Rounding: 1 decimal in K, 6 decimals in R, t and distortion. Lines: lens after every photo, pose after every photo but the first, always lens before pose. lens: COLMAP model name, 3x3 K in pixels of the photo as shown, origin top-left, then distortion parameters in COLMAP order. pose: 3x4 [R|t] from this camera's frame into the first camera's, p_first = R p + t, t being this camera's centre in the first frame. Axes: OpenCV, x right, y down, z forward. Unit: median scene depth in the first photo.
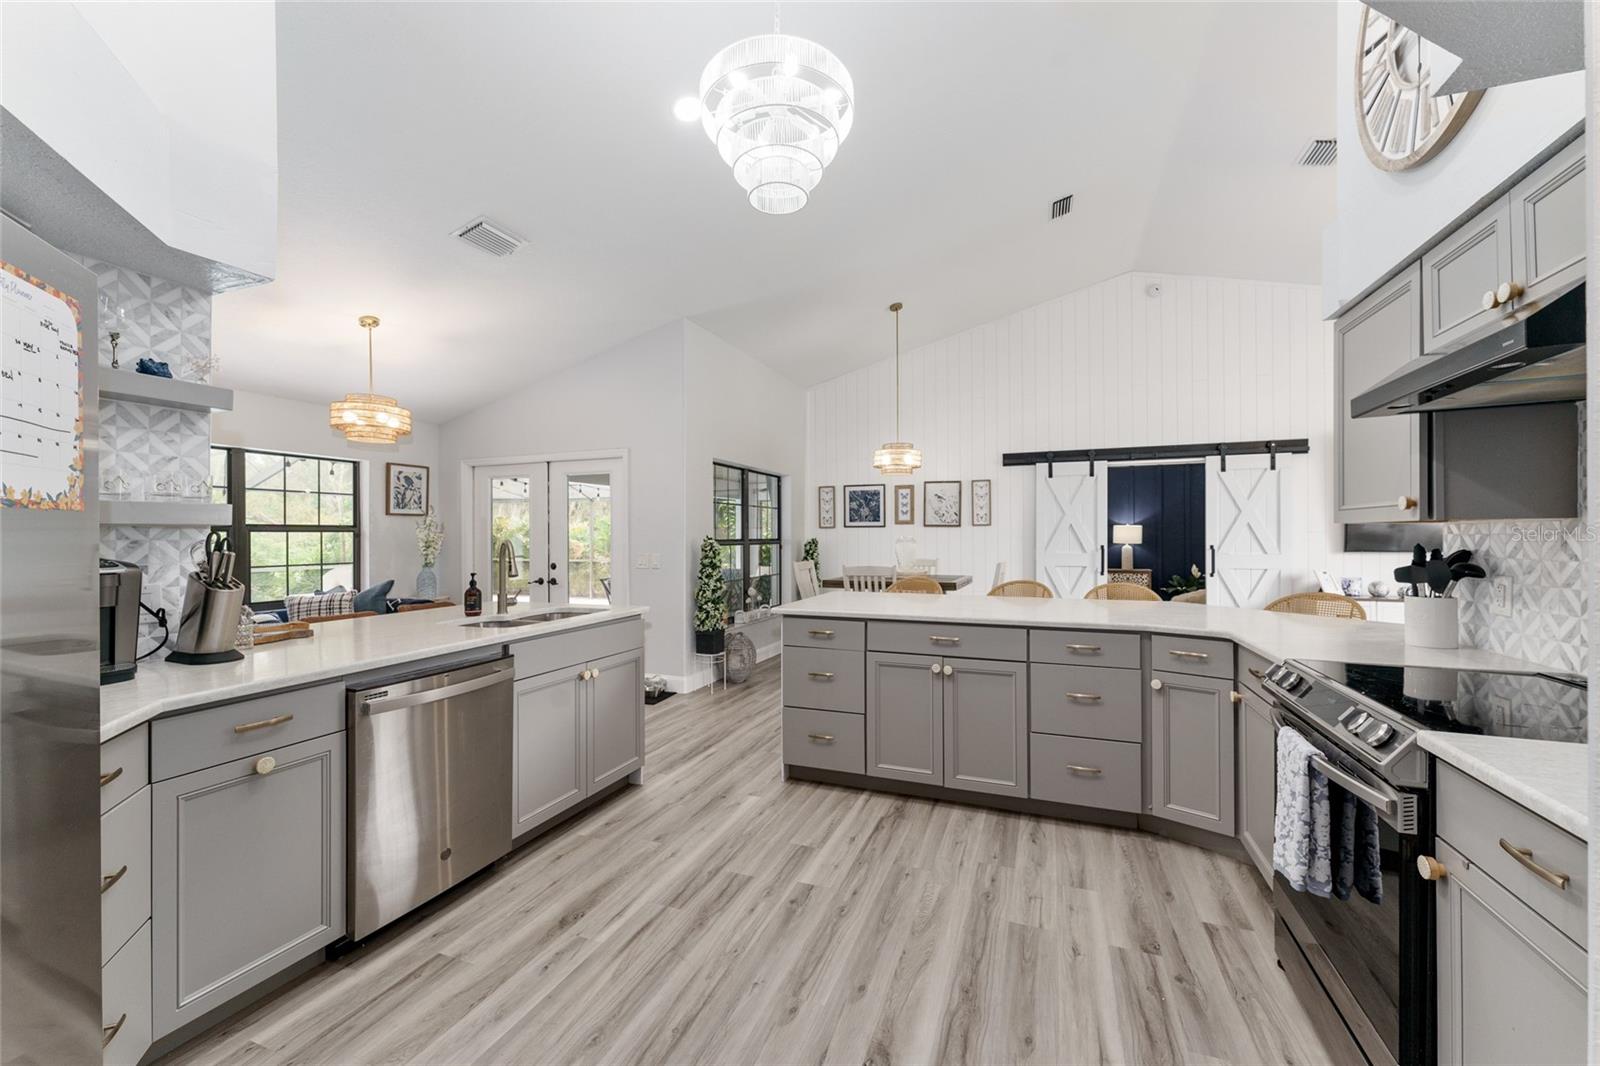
lens RADIAL K [[640.7, 0, 797.8], [0, 640.7, 531.1], [0, 0, 1]] dist [0.000494, 0.000390]
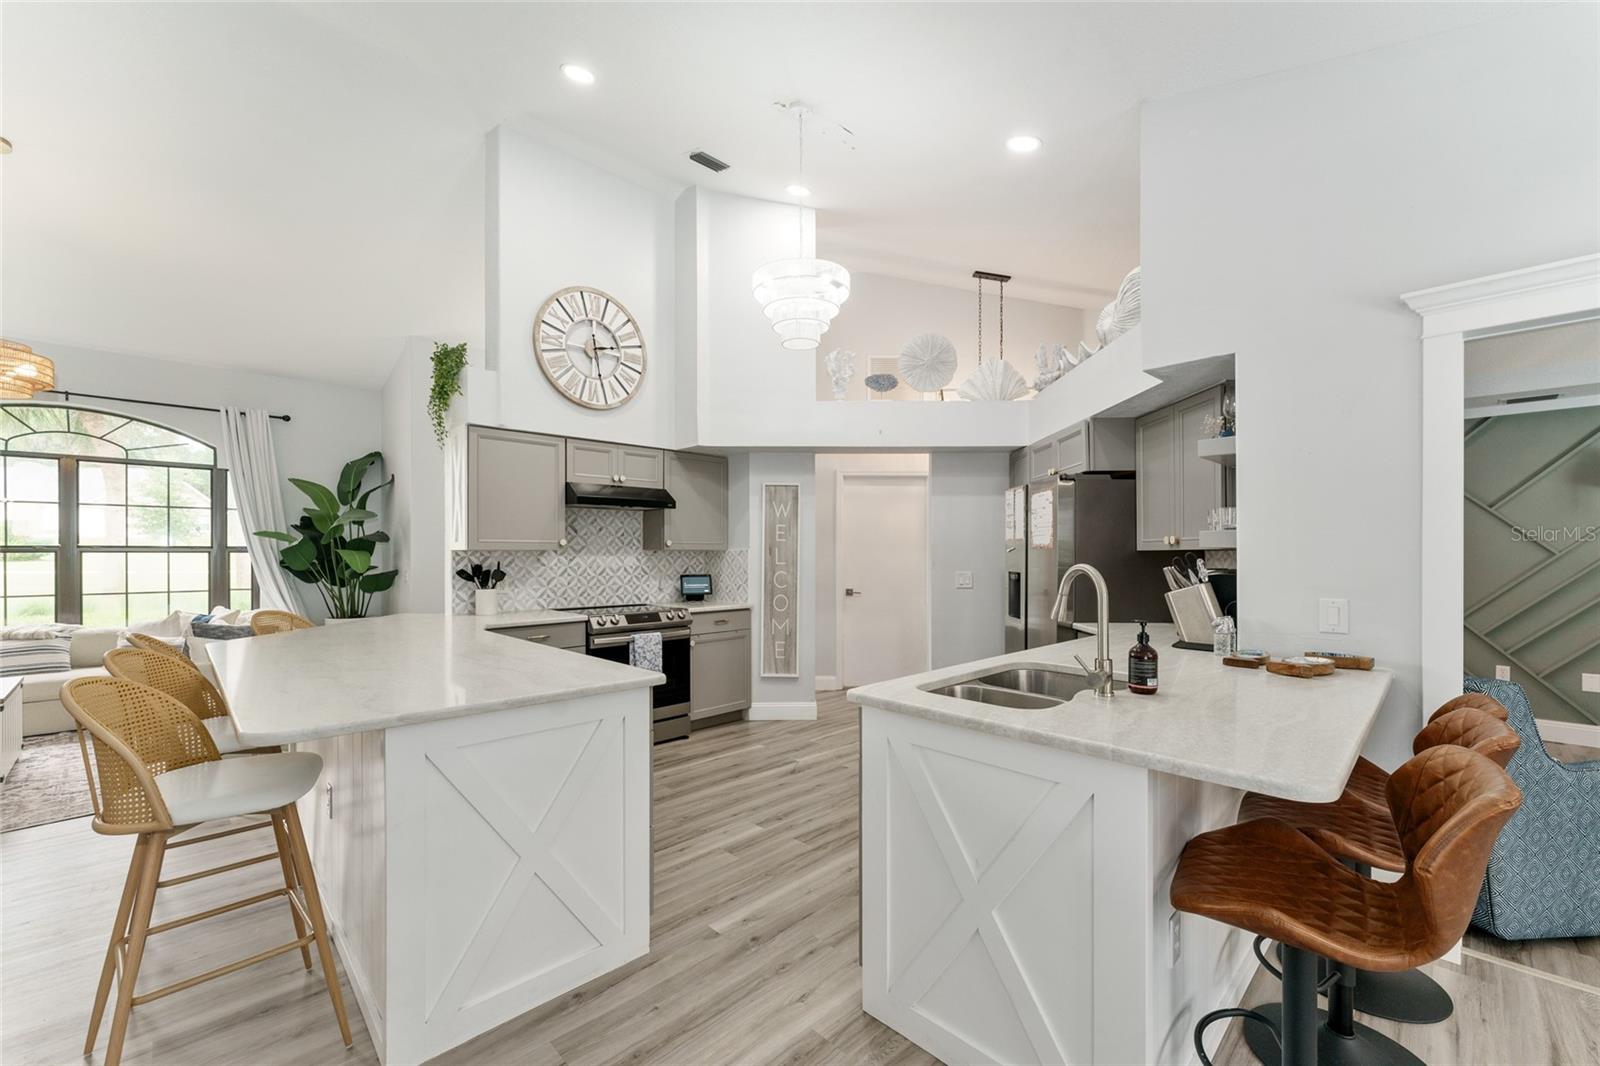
lens RADIAL K [[640.7, 0, 791.4], [0, 640.7, 545.8], [0, 0, 1]] dist [0.000494, 0.000390]
pose [[-0.906215, 0.007281, 0.422755, -0.256472], [0.000815, 0.999880, -0.015474, 0.001281], [-0.422817, -0.013678, -0.906112, 0.926012]]
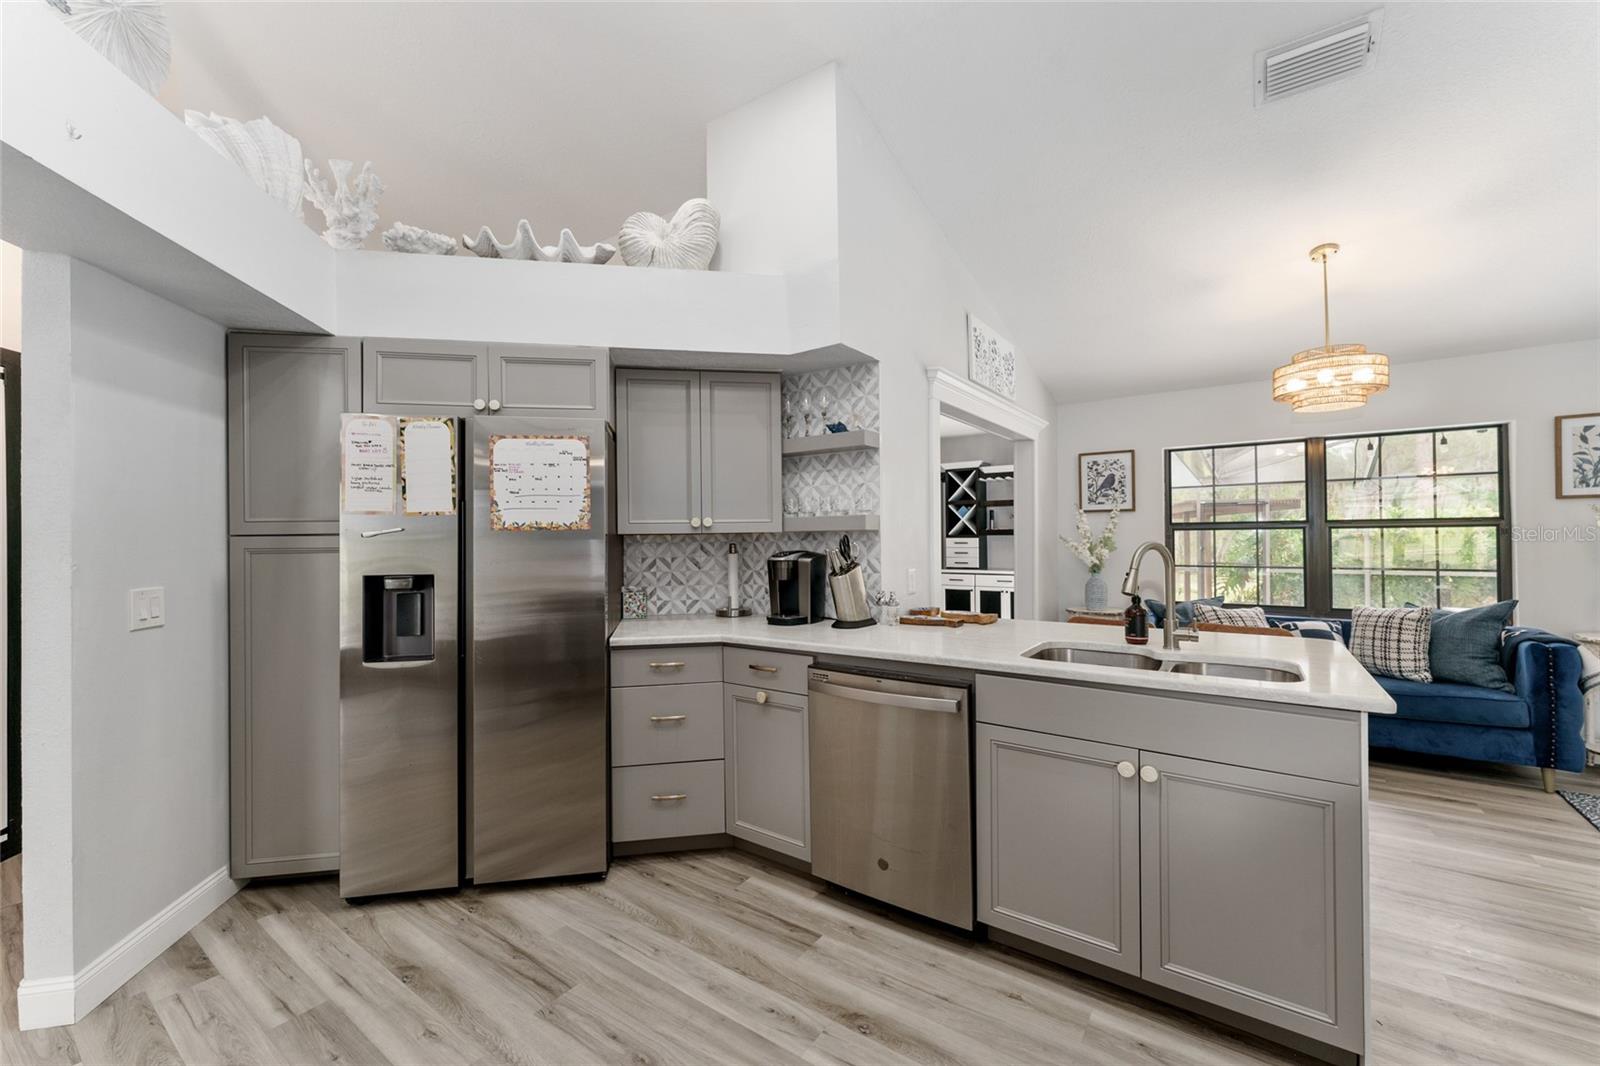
lens RADIAL K [[640.7, 0, 800.3], [0, 640.7, 529.2], [0, 0, 1]] dist [0.000494, 0.000390]
pose [[-0.239073, -0.007918, -0.970969, 0.170575], [0.015743, 0.999804, -0.012029, 0.001118], [0.970874, -0.018162, -0.238901, 0.440004]]
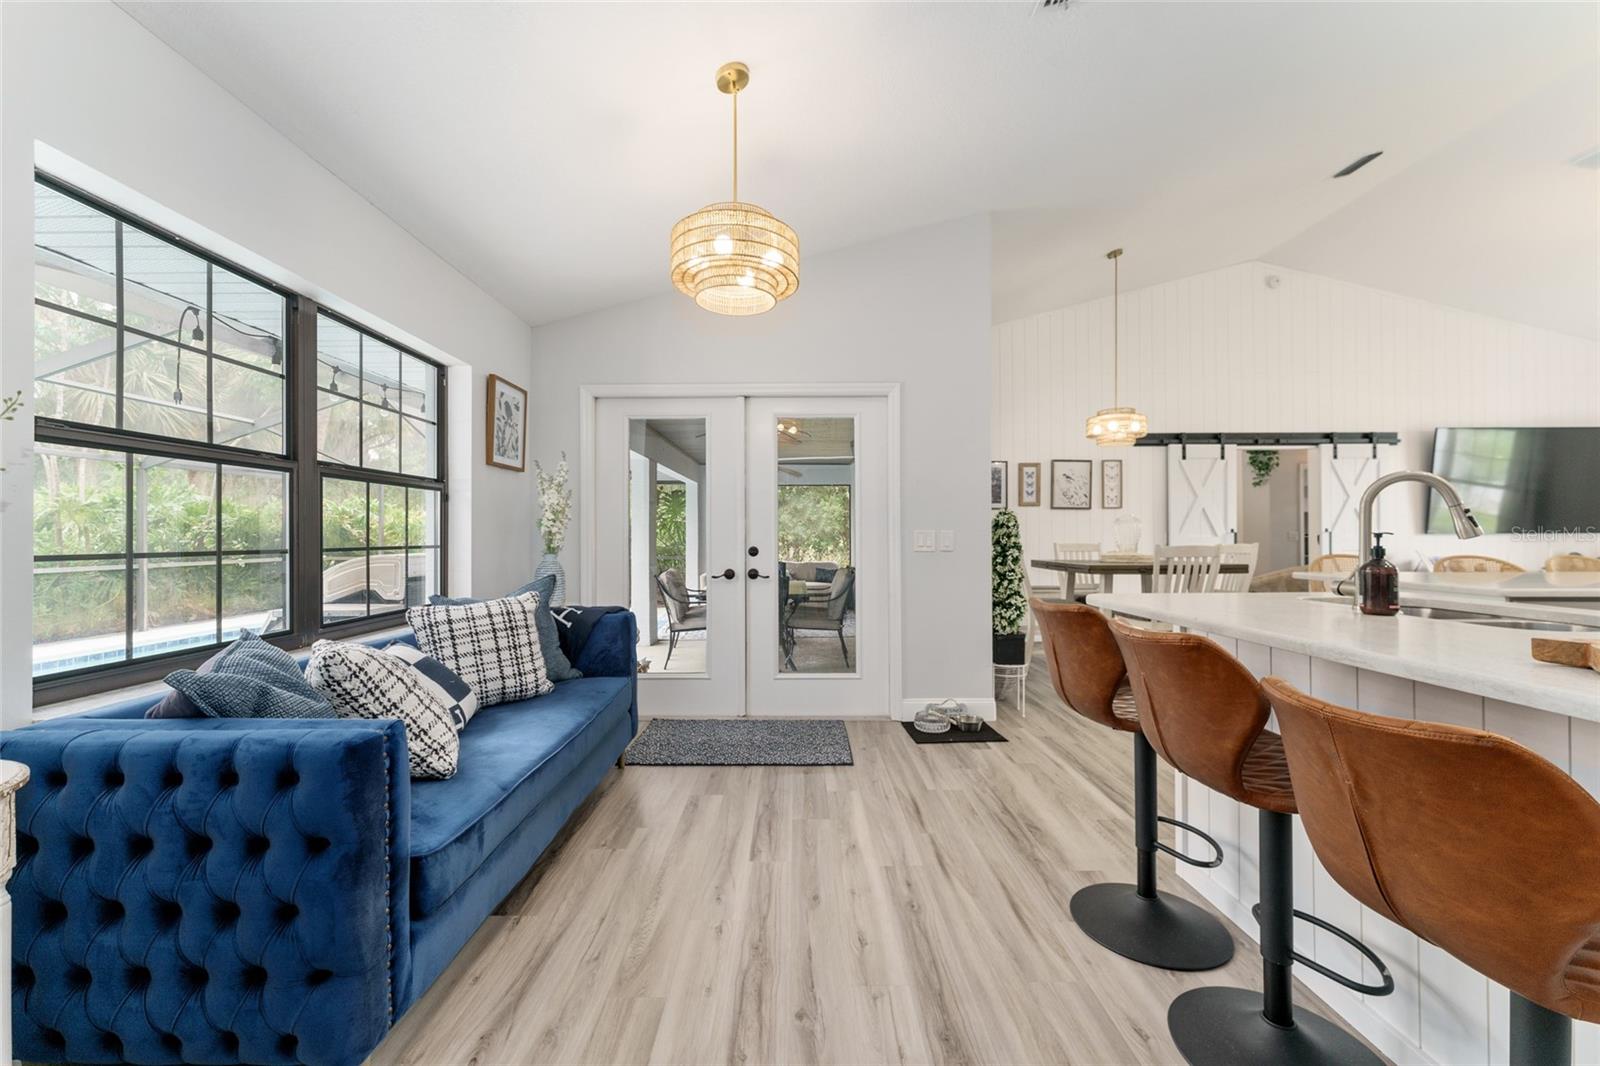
lens RADIAL K [[640.7, 0, 797.1], [0, 640.7, 529.6], [0, 0, 1]] dist [0.000494, 0.000390]
pose [[0.930126, 0.005784, 0.367195, -0.625420], [-0.004449, 0.999980, -0.004481, 0.037077], [-0.367214, 0.002534, 0.930133, 0.376922]]
